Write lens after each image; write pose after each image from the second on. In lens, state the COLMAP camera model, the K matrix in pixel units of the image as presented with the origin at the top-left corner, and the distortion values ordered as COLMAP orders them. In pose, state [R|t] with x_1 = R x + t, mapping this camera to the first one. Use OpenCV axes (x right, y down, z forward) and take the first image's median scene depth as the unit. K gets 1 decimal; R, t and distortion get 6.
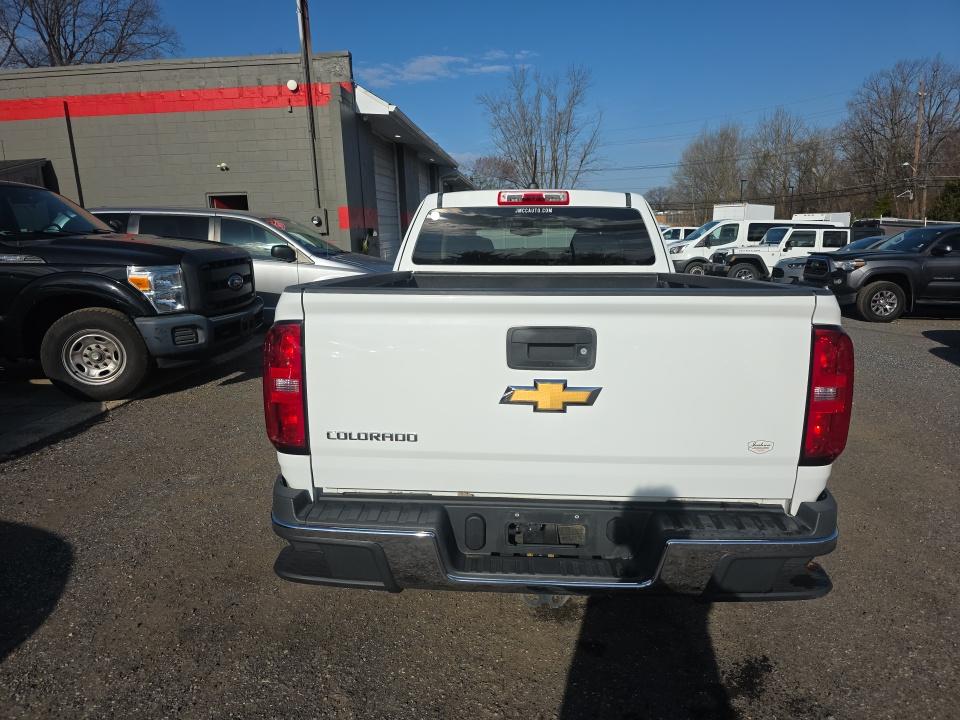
lens RADIAL K [[660.2, 0, 480.0], [0, 660.2, 360.0], [0, 0, 1]] dist [0.048177, -0.037800]
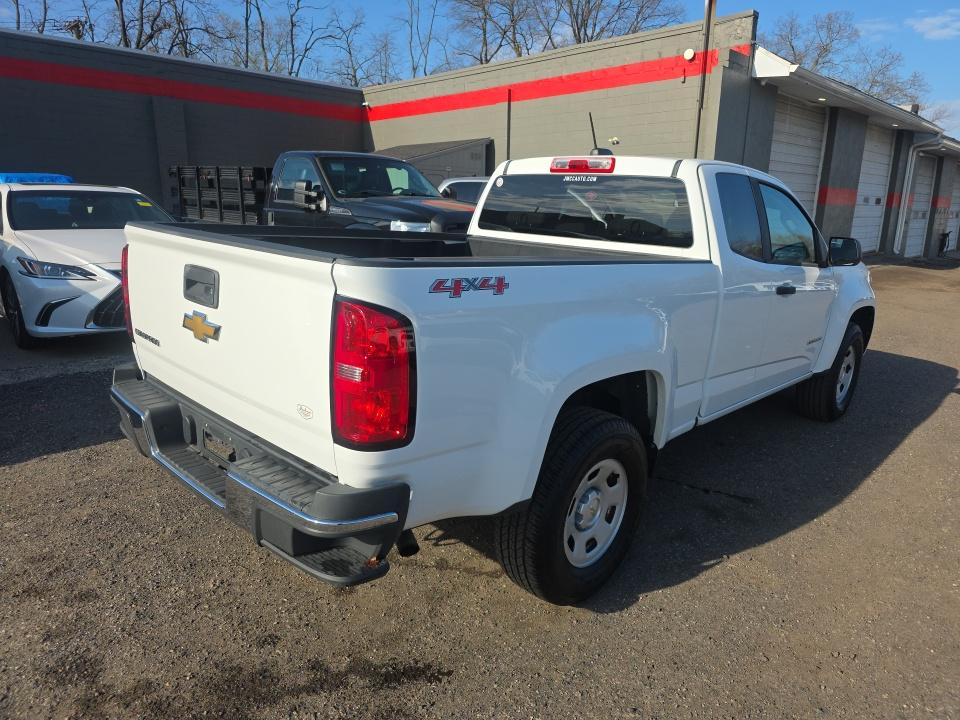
lens RADIAL K [[660.2, 0, 480.0], [0, 660.2, 360.0], [0, 0, 1]] dist [0.048177, -0.037800]
pose [[0.748198, 0.192511, -0.634933, 0.437049], [-0.170402, 0.980635, 0.096528, -0.030102], [0.641220, 0.035972, 0.766513, 0.146539]]
